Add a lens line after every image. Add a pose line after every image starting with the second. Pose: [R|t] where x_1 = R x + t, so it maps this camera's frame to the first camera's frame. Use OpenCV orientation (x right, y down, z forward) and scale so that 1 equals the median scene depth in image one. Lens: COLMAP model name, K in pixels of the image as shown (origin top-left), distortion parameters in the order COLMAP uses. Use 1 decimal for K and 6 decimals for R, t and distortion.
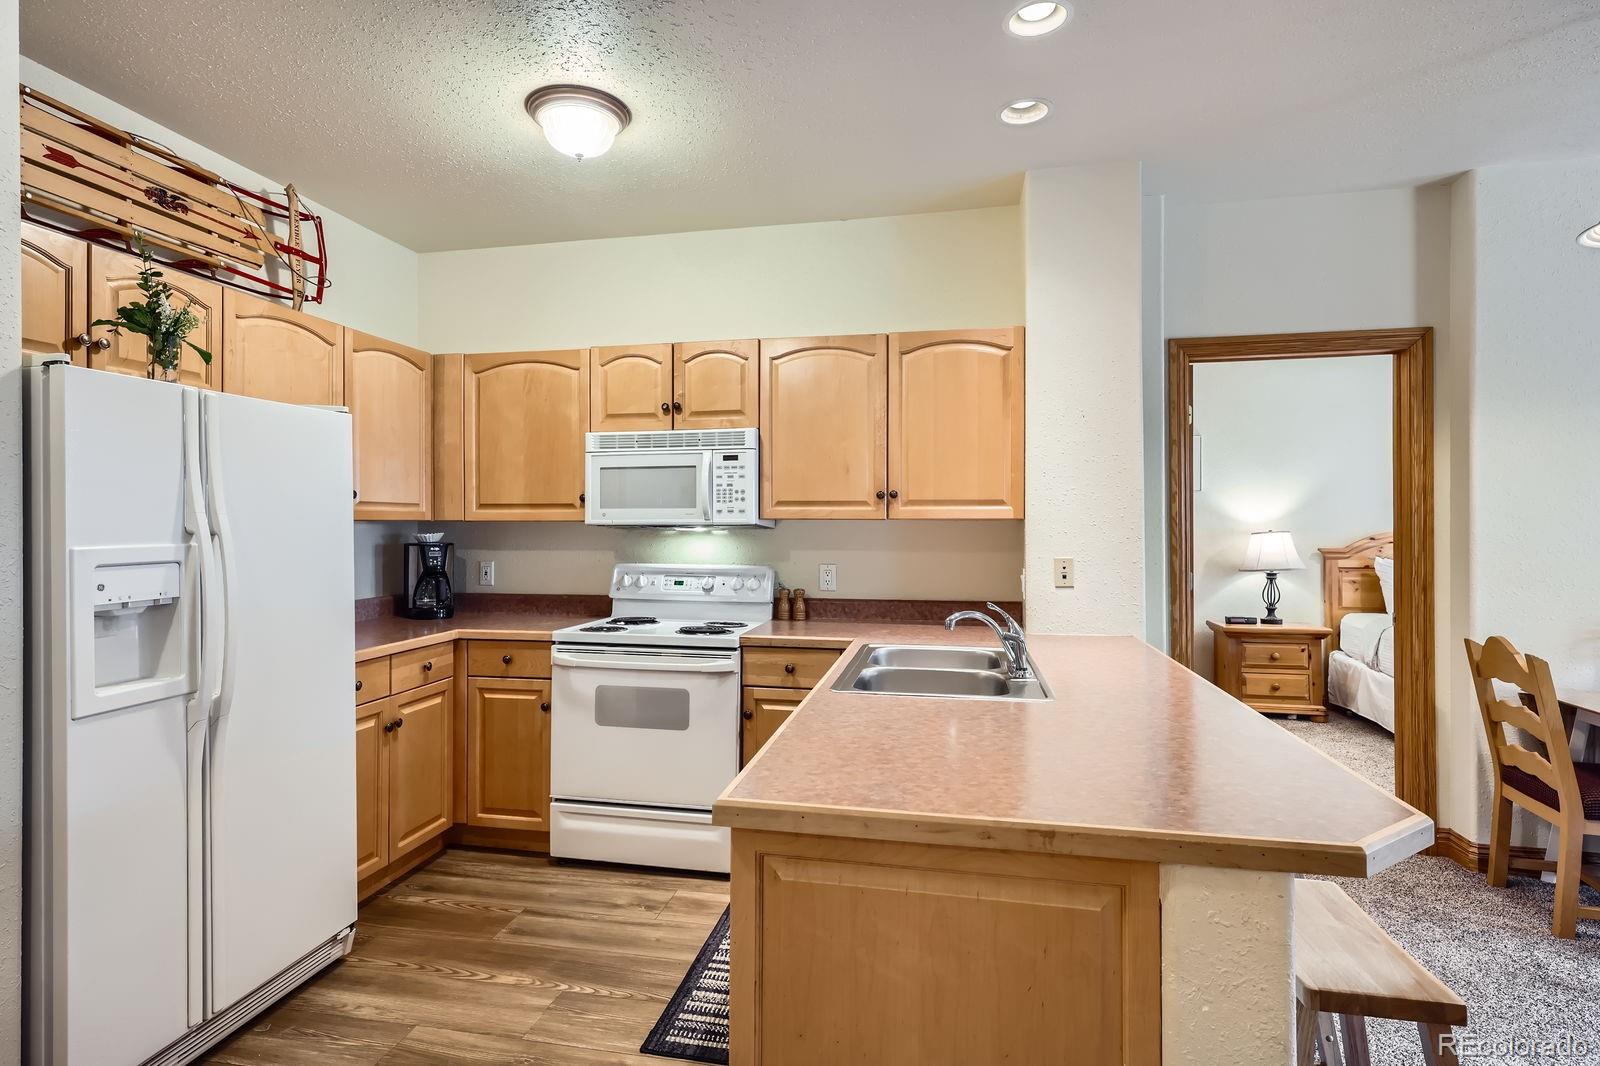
lens RADIAL K [[836.7, 0, 794.9], [0, 836.7, 516.8], [0, 0, 1]] dist [0.002518, 0.000230]
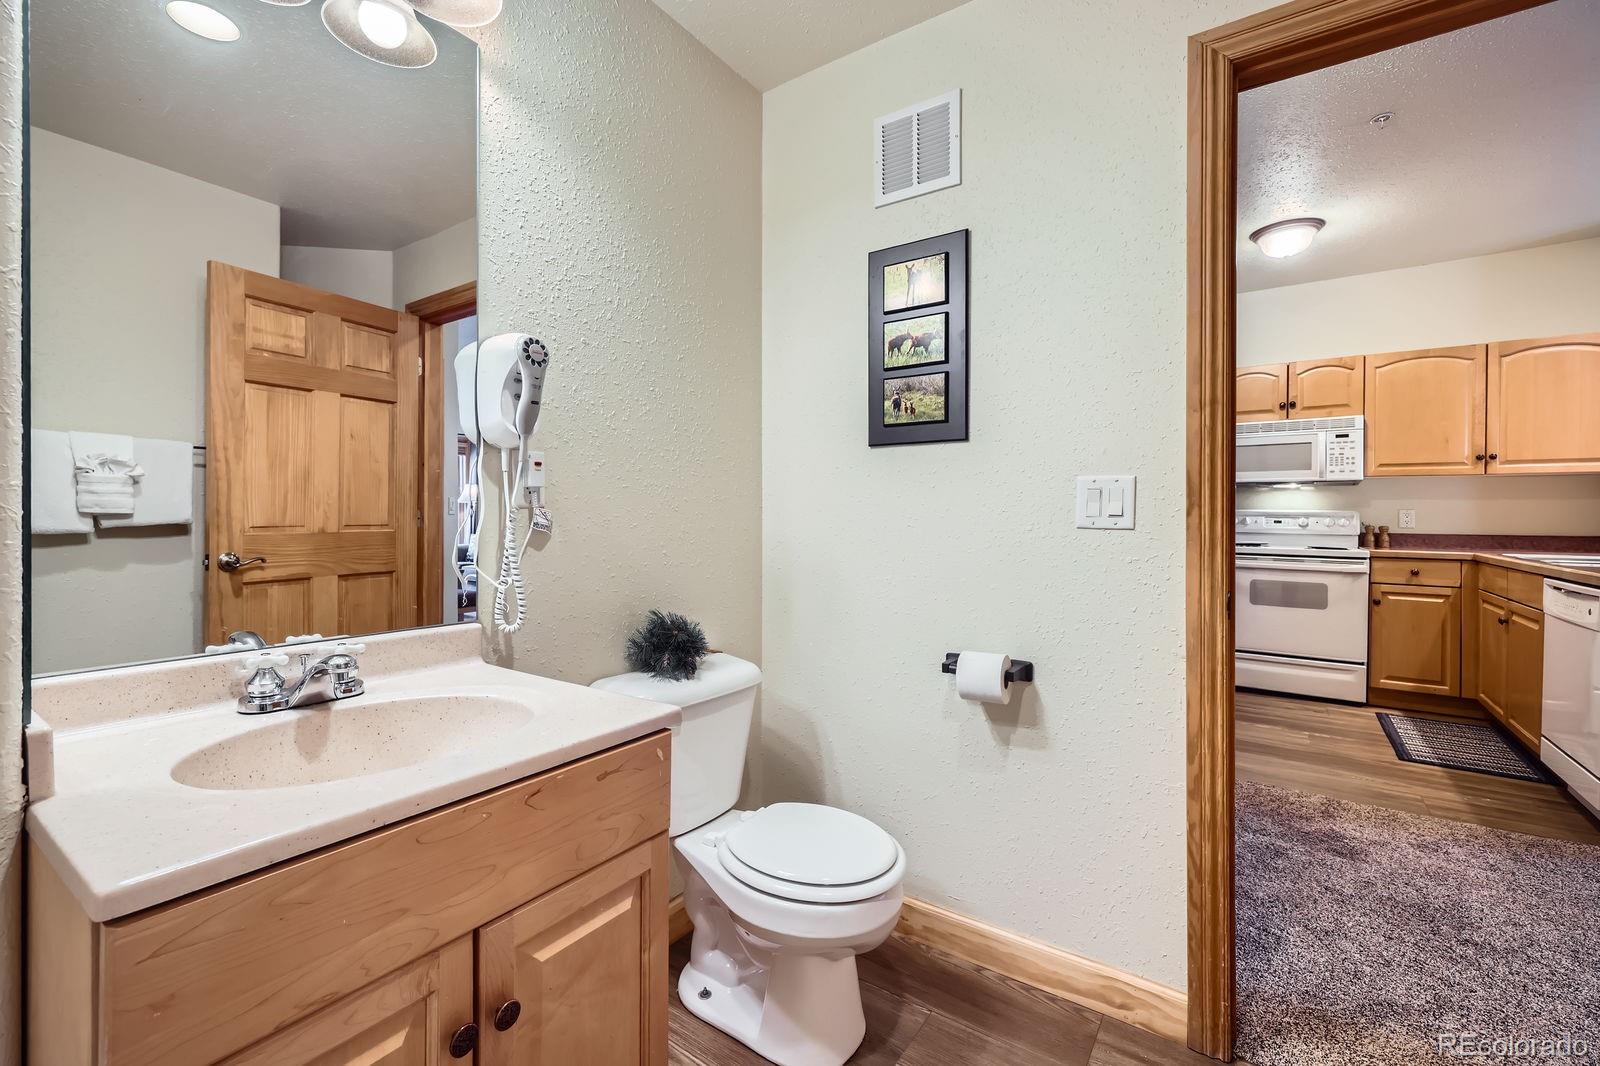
lens RADIAL K [[687.4, 0, 793.8], [0, 687.4, 516.4], [0, 0, 1]] dist [0.010789, -0.000510]
pose [[0.920099, 0.008215, -0.391600, -0.497895], [-0.004927, 0.999944, 0.009401, 0.067717], [0.391655, -0.006721, 0.920088, -0.536203]]
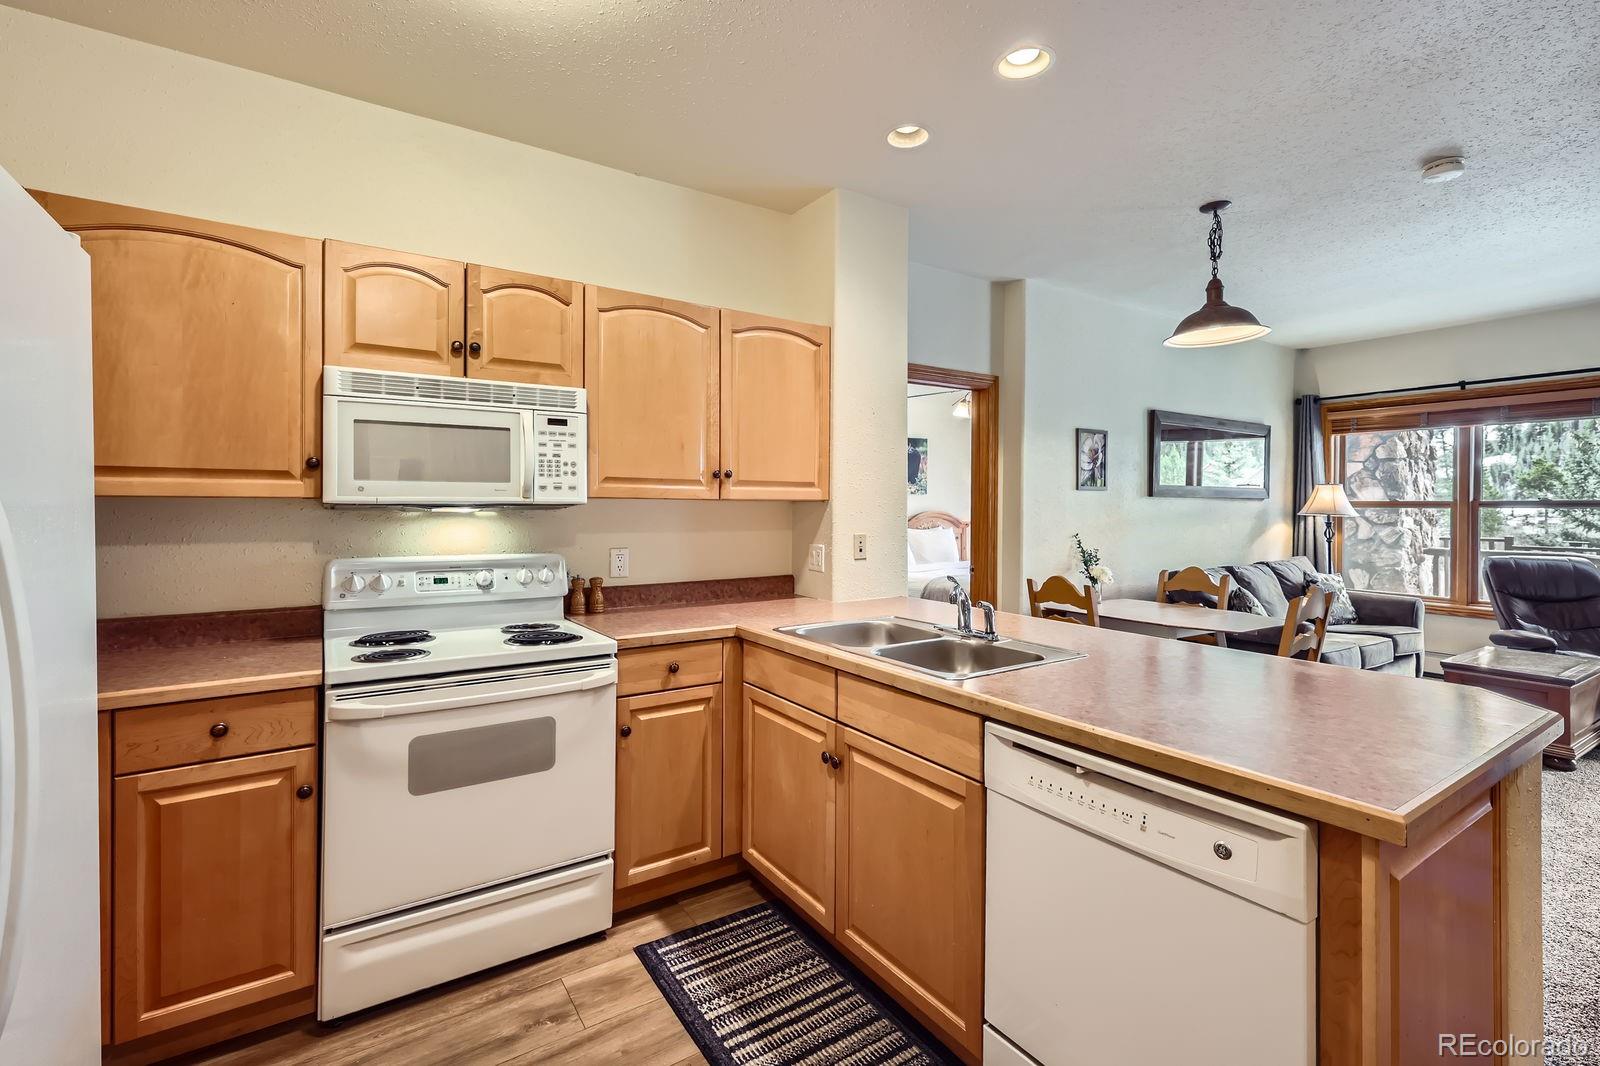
lens RADIAL K [[706.1, 0, 796.3], [0, 706.1, 505.4], [0, 0, 1]] dist [0.000790, -0.000544]
pose [[0.702445, 0.003542, 0.711729, -0.403602], [-0.009495, 0.999945, 0.004395, 0.005365], [-0.711675, -0.009845, 0.702440, 0.352100]]
